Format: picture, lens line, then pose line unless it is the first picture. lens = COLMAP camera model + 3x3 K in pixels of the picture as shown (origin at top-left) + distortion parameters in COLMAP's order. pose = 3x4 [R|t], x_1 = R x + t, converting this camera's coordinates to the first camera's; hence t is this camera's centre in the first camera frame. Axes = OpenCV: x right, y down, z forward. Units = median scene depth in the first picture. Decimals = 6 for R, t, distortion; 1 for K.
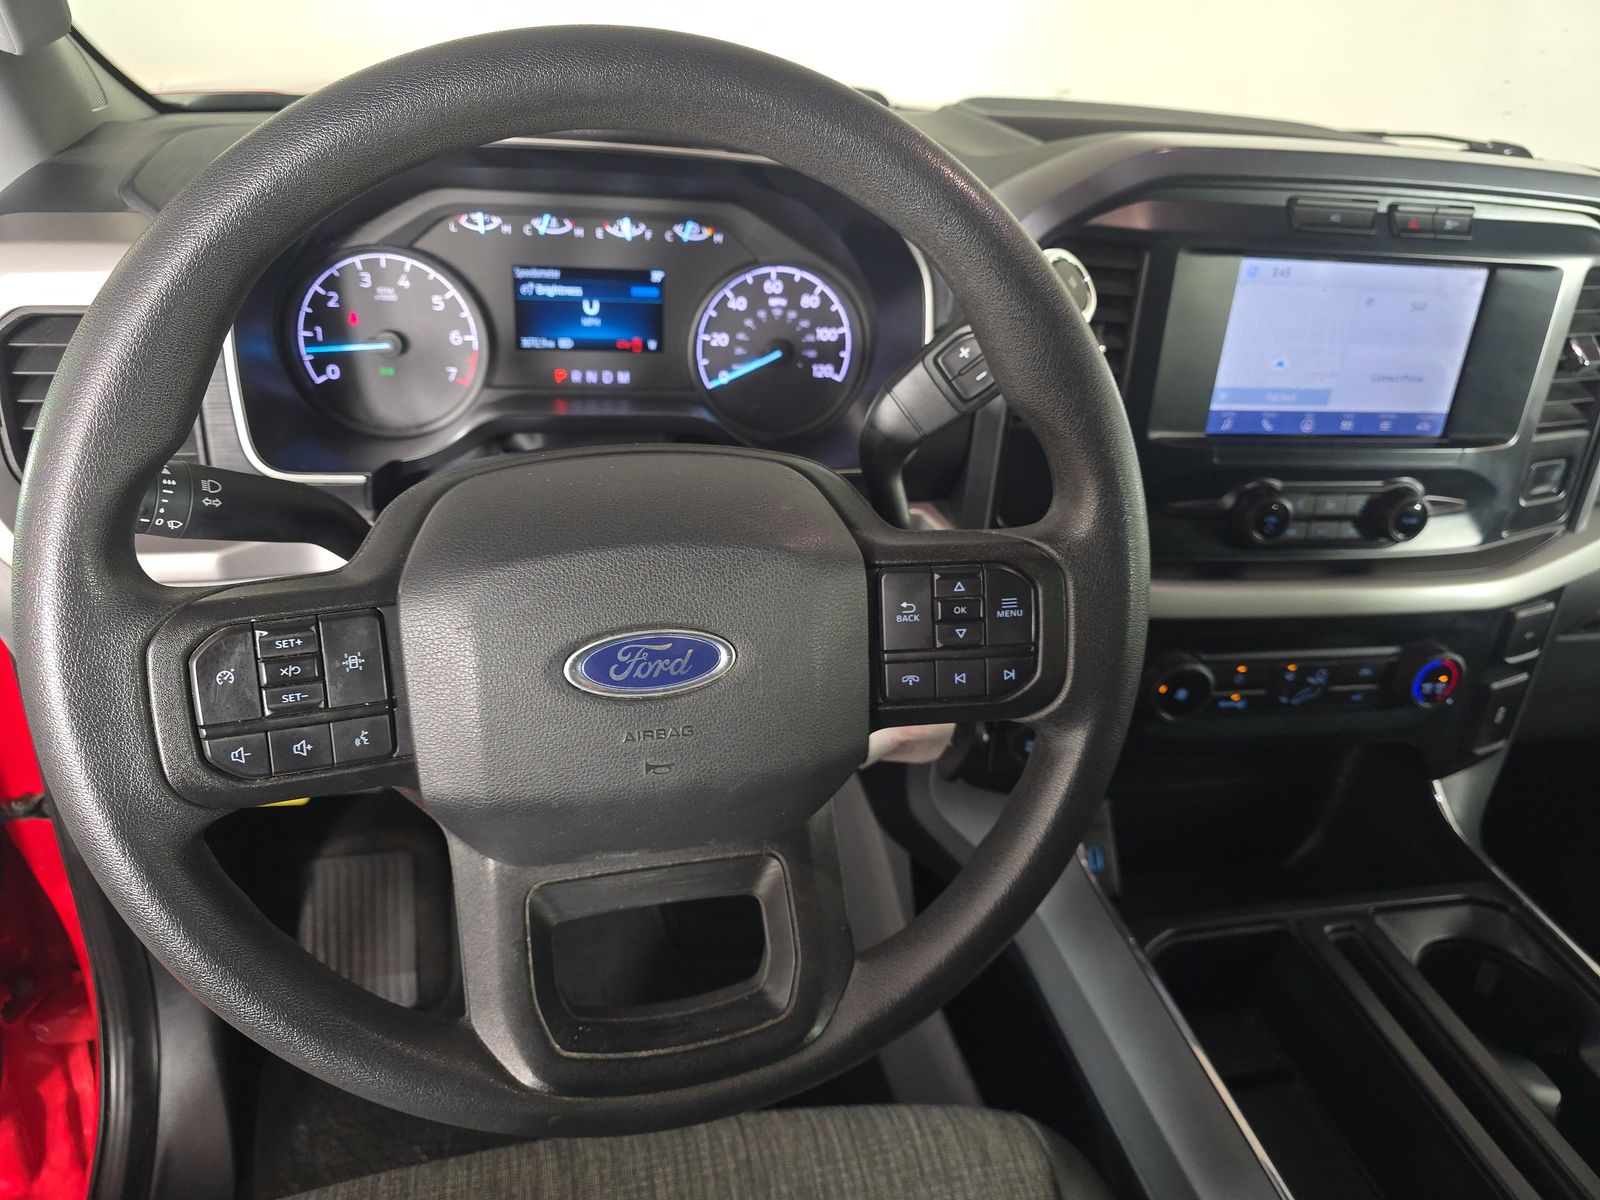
lens RADIAL K [[1089.1, 0, 791.8], [0, 1089.1, 606.3], [0, 0, 1]] dist [0.019966, -0.035199]
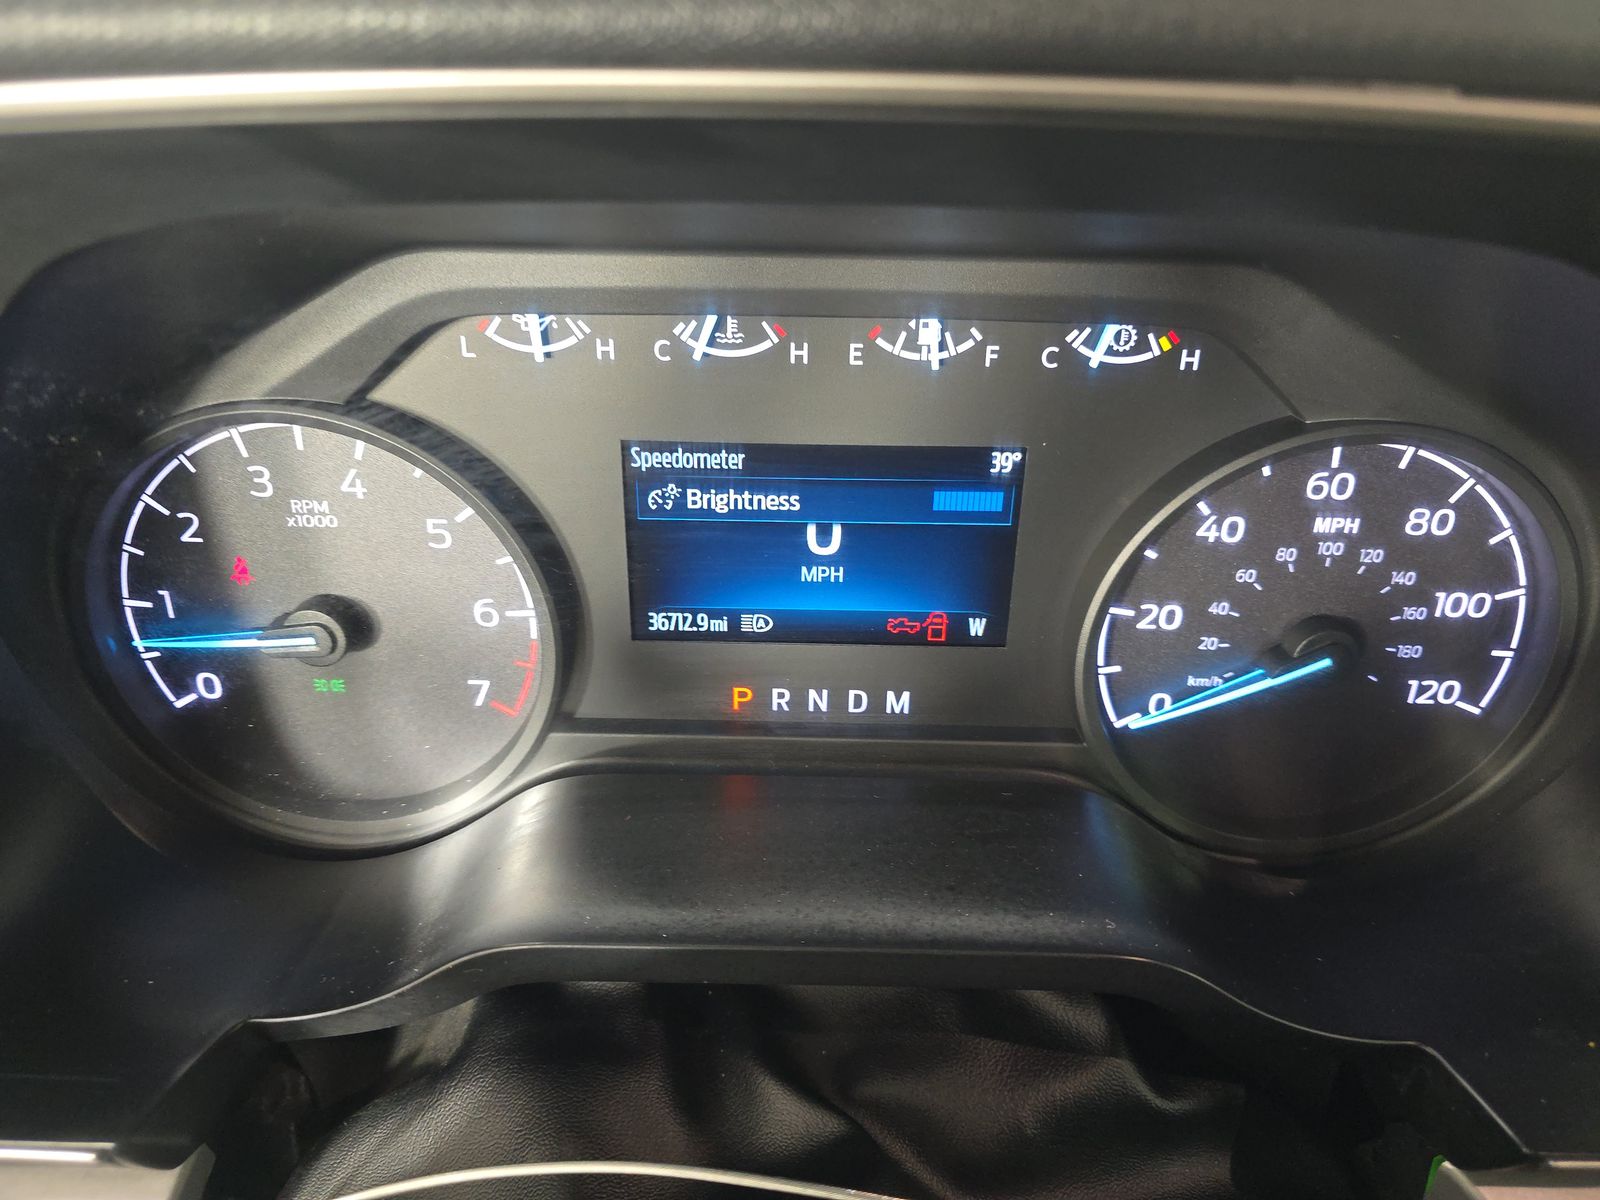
lens RADIAL K [[1089.1, 0, 793.5], [0, 1089.1, 598.2], [0, 0, 1]] dist [0.019966, -0.035199]
pose [[0.968289, 0.059134, -0.242733, -0.106685], [-0.057092, 0.998249, 0.015444, -0.273718], [0.243221, -0.001097, 0.969970, 0.664786]]
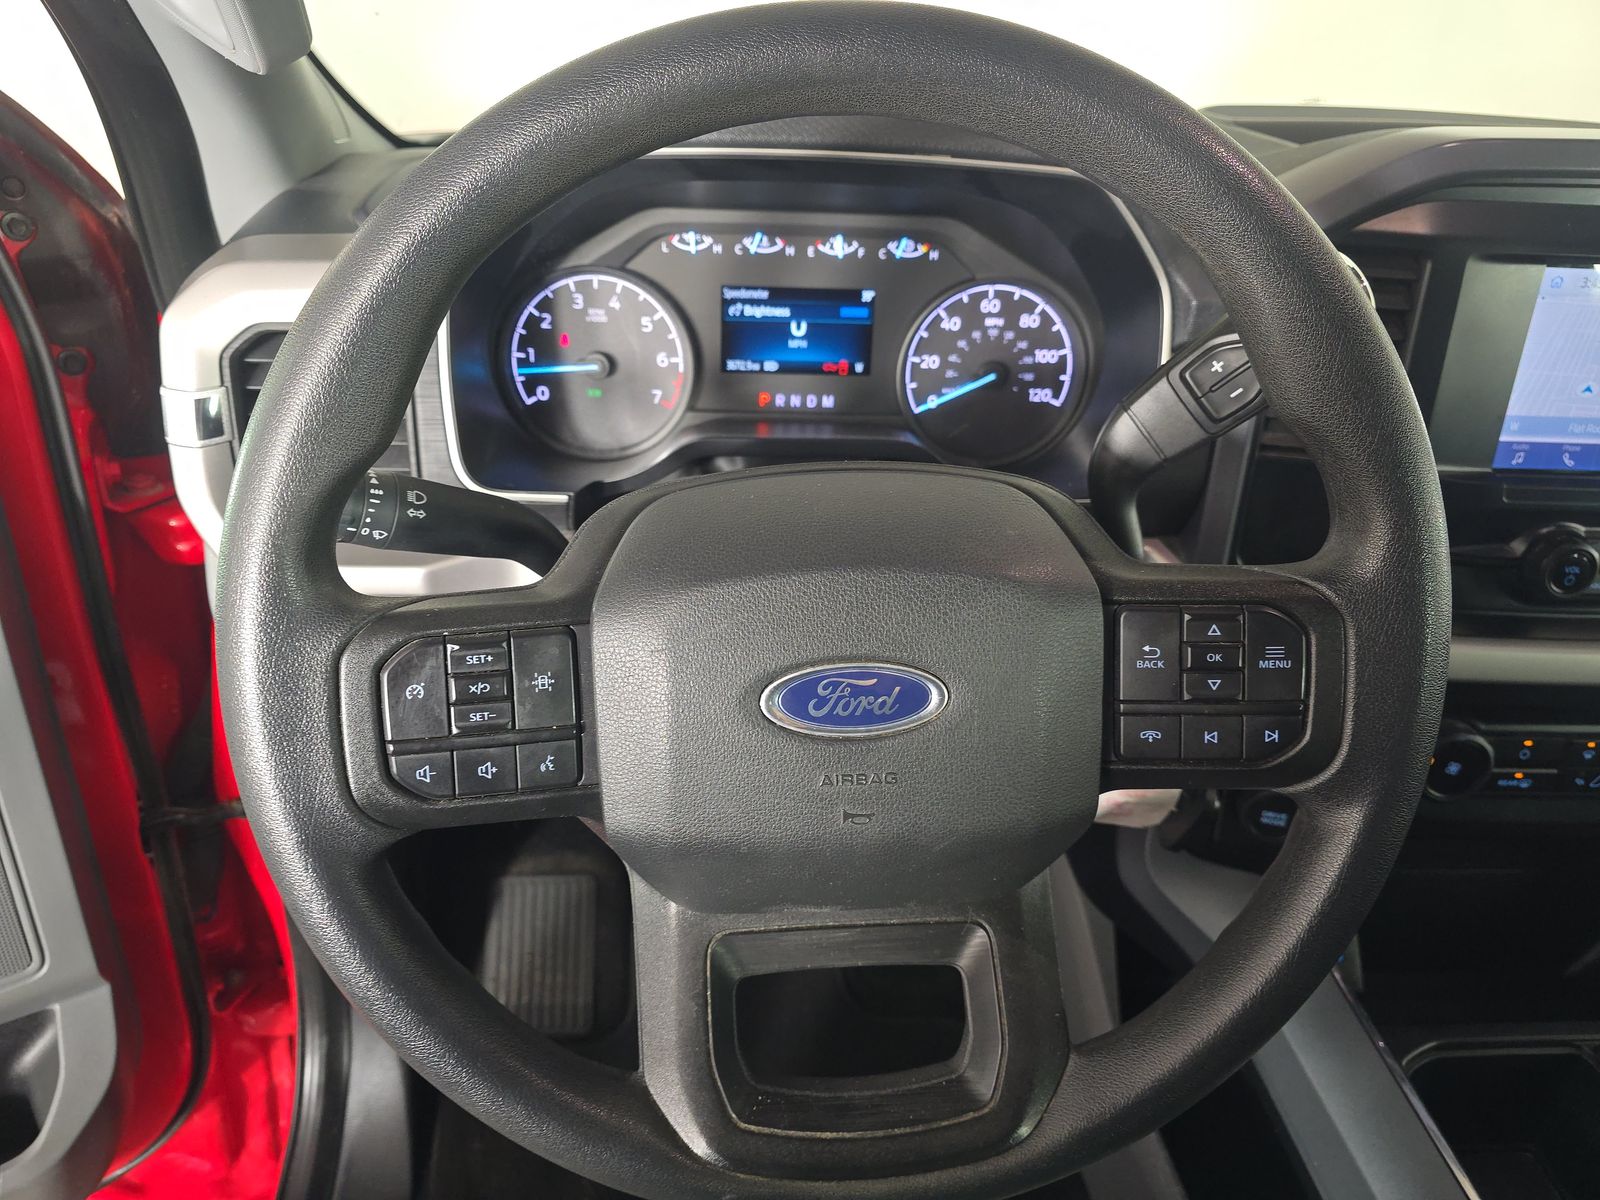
lens RADIAL K [[1089.1, 0, 786.2], [0, 1089.1, 613.0], [0, 0, 1]] dist [0.019966, -0.035199]
pose [[0.984069, 0.038796, -0.173503, -0.018145], [-0.043901, 0.998706, -0.025680, 0.003404], [0.172282, 0.032888, 0.984499, 0.058103]]
